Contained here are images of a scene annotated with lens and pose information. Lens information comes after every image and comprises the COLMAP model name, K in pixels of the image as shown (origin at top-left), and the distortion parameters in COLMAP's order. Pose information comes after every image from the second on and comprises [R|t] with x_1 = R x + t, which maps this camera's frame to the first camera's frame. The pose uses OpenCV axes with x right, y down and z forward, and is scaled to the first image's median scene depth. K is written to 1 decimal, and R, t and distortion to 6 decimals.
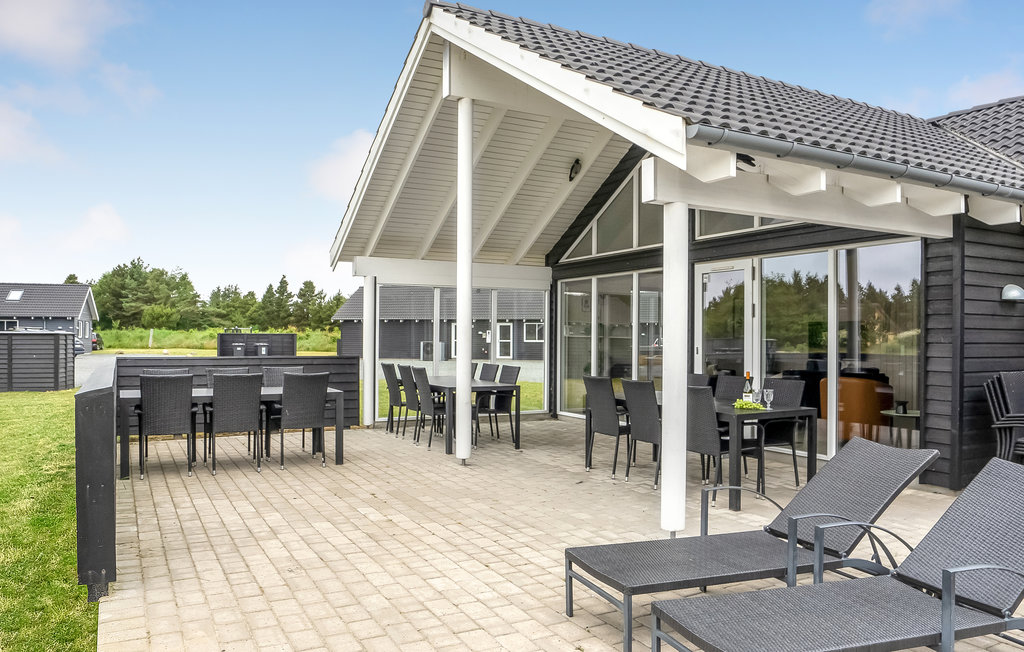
lens RADIAL K [[745.4, 0, 490.1], [0, 745.4, 340.1], [0, 0, 1]] dist [-0.013680, 0.005645]
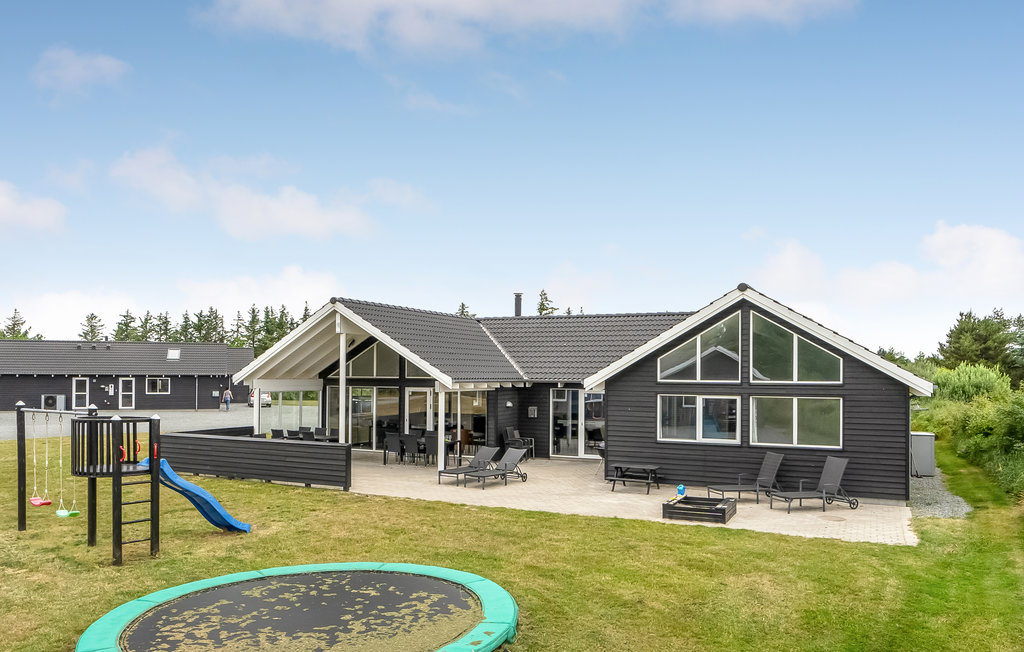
lens RADIAL K [[745.4, 0, 511.8], [0, 745.4, 329.3], [0, 0, 1]] dist [-0.013680, 0.005645]
pose [[0.786818, 0.034337, 0.616230, -1.024497], [0.000119, 0.998443, -0.055785, -0.153949], [-0.617185, 0.043966, 0.785588, -1.271308]]
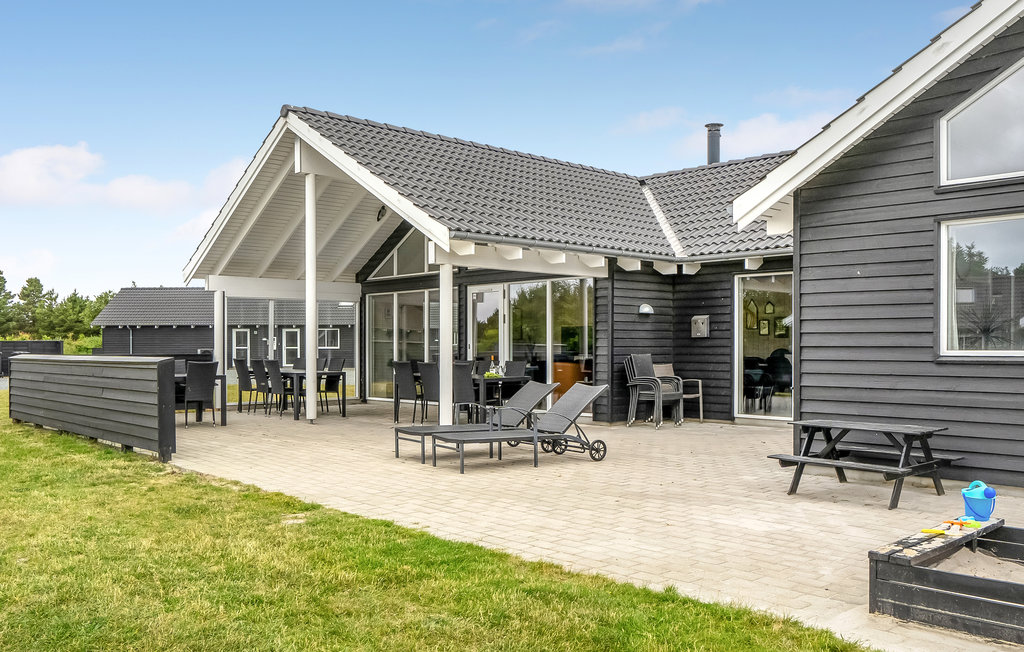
lens RADIAL K [[868.6, 0, 512.3], [0, 868.6, 325.8], [0, 0, 1]] dist [-0.012292, 0.003031]
pose [[0.958573, -0.001187, 0.284844, -0.114920], [0.008751, 0.999642, -0.025283, 0.016454], [-0.284712, 0.026729, 0.958240, -0.607727]]
